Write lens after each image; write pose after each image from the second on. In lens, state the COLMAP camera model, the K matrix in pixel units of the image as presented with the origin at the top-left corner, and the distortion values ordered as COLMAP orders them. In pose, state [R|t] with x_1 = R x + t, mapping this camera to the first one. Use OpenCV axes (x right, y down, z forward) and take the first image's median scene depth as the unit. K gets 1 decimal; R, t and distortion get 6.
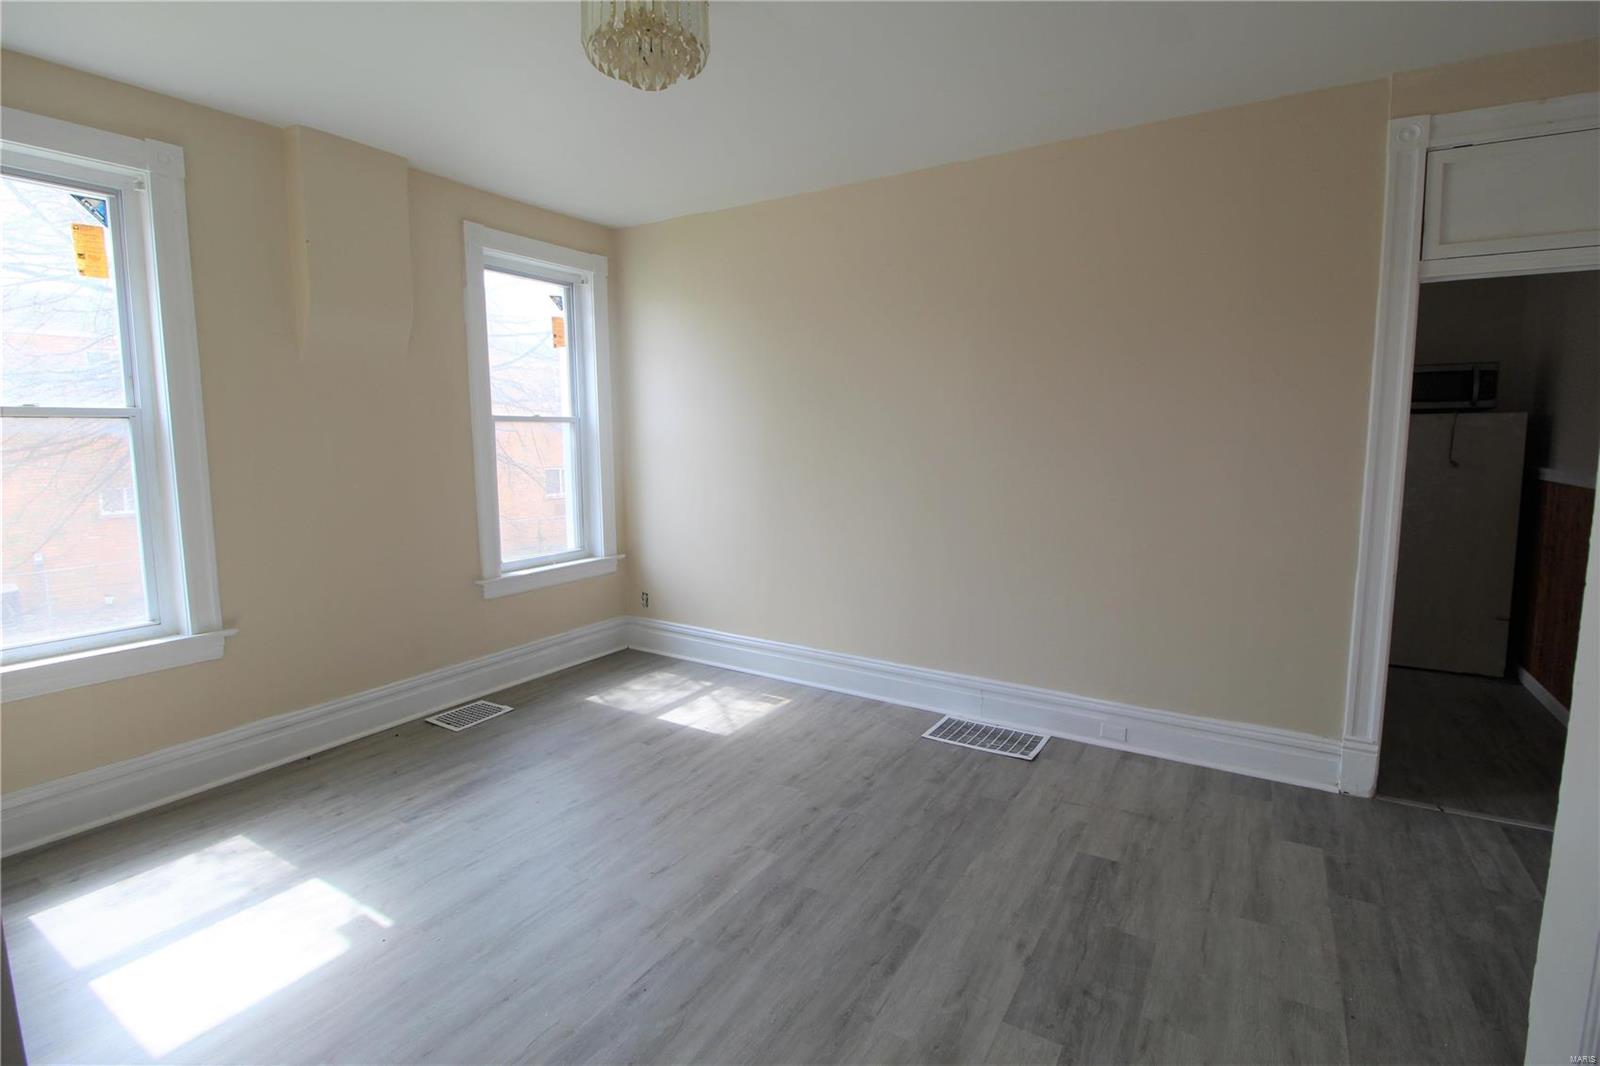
lens RADIAL K [[739.6, 0, 803.8], [0, 739.6, 519.2], [0, 0, 1]] dist [0.000253, -0.011920]
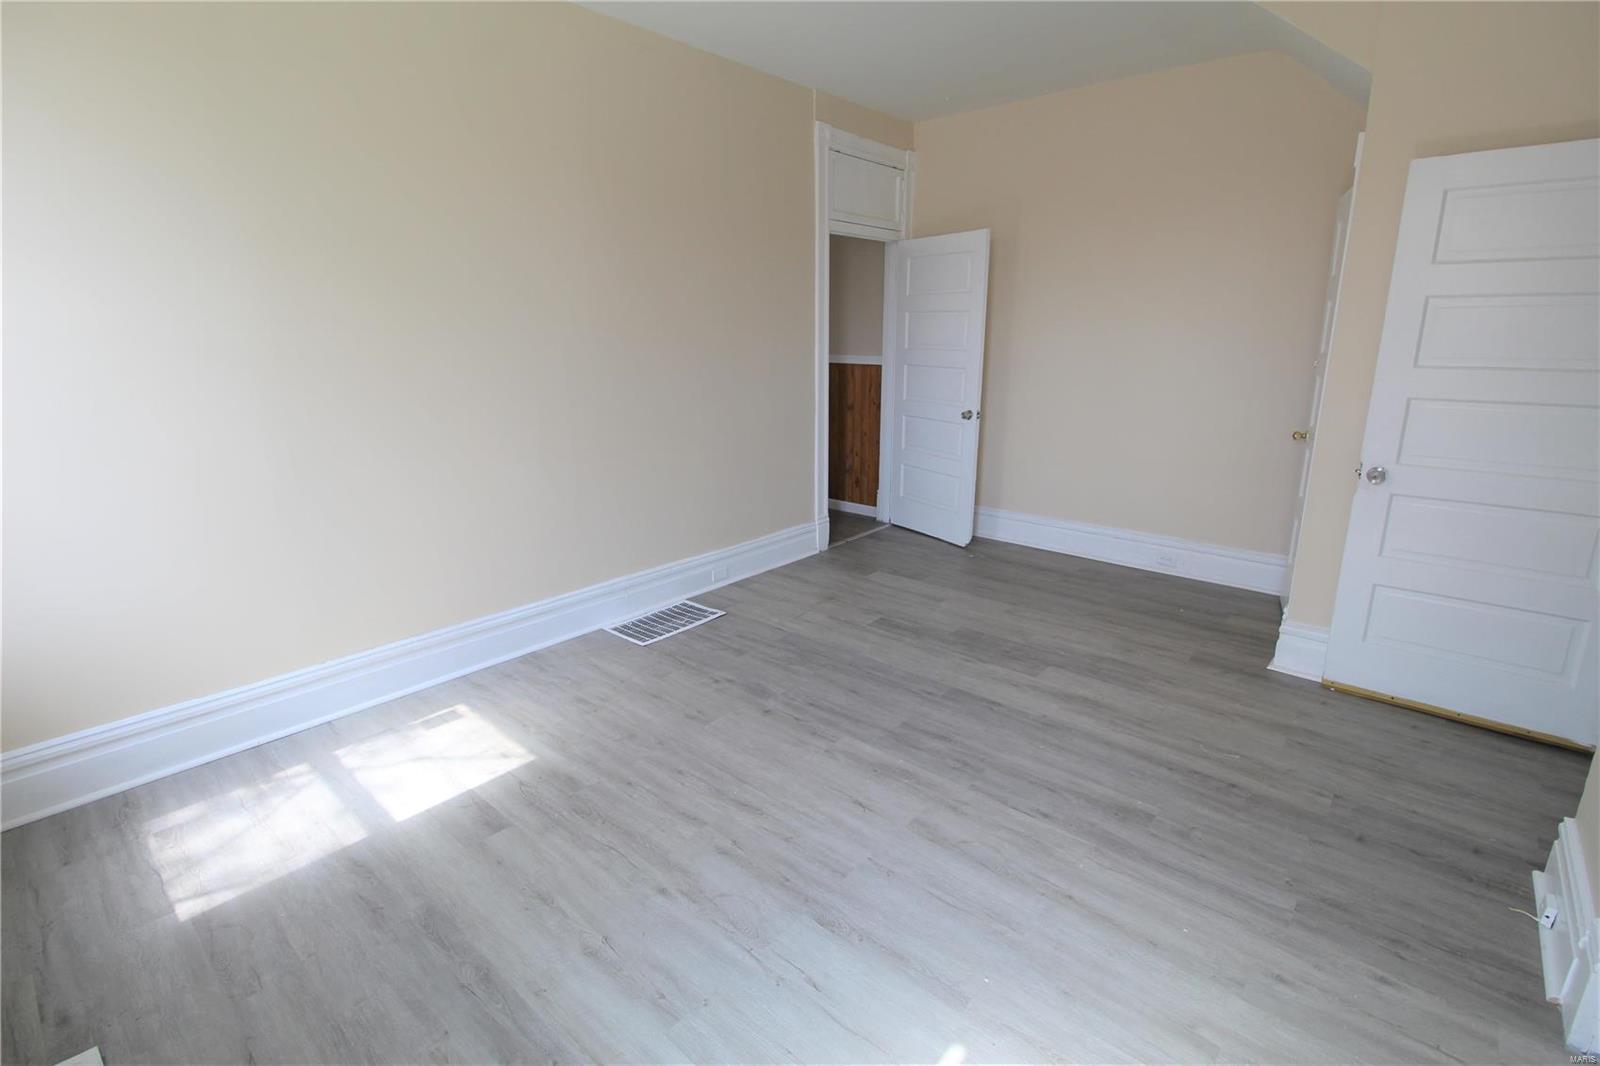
lens RADIAL K [[739.6, 0, 803.8], [0, 739.6, 519.2], [0, 0, 1]] dist [0.000253, -0.011920]
pose [[0.158553, -0.237594, 0.958337, -0.819017], [0.116881, 0.968307, 0.220728, -0.064746], [-0.980408, 0.077014, 0.181298, 0.716673]]
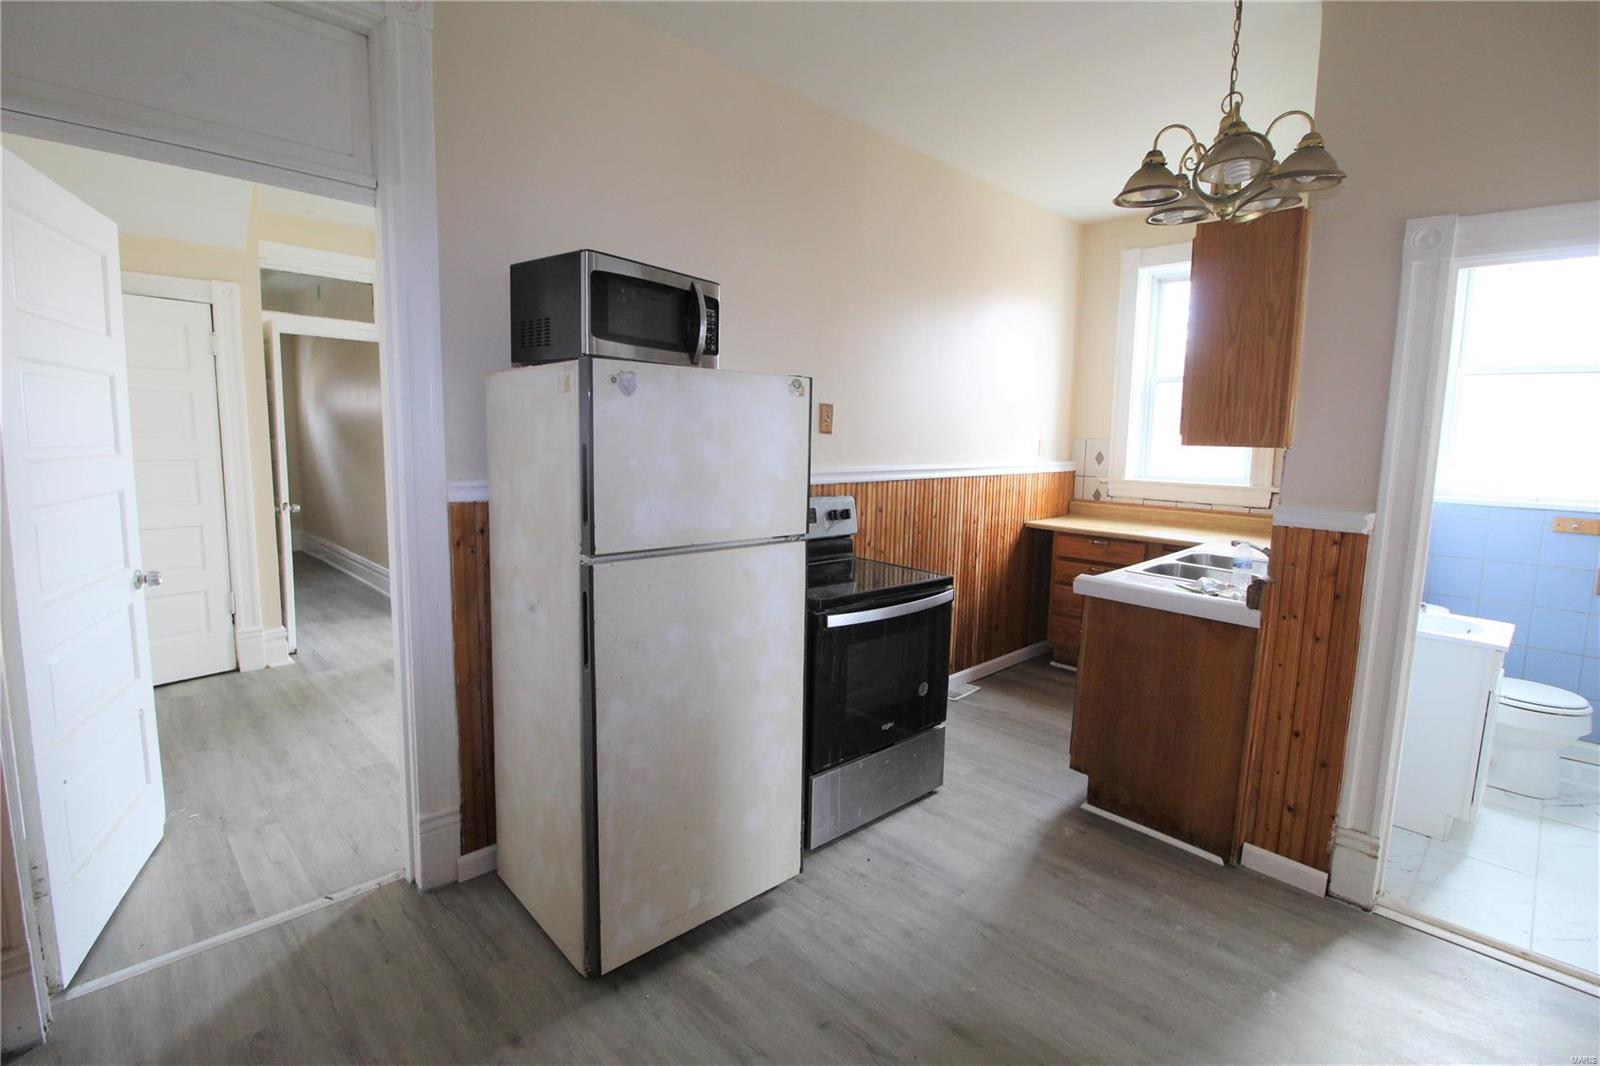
lens RADIAL K [[739.6, 0, 803.8], [0, 739.6, 519.2], [0, 0, 1]] dist [0.000253, -0.011920]
pose [[-0.231827, 0.116640, -0.965739, 1.361019], [-0.130775, 0.980036, 0.149760, -0.164675], [0.963926, 0.161013, -0.211945, 1.481424]]
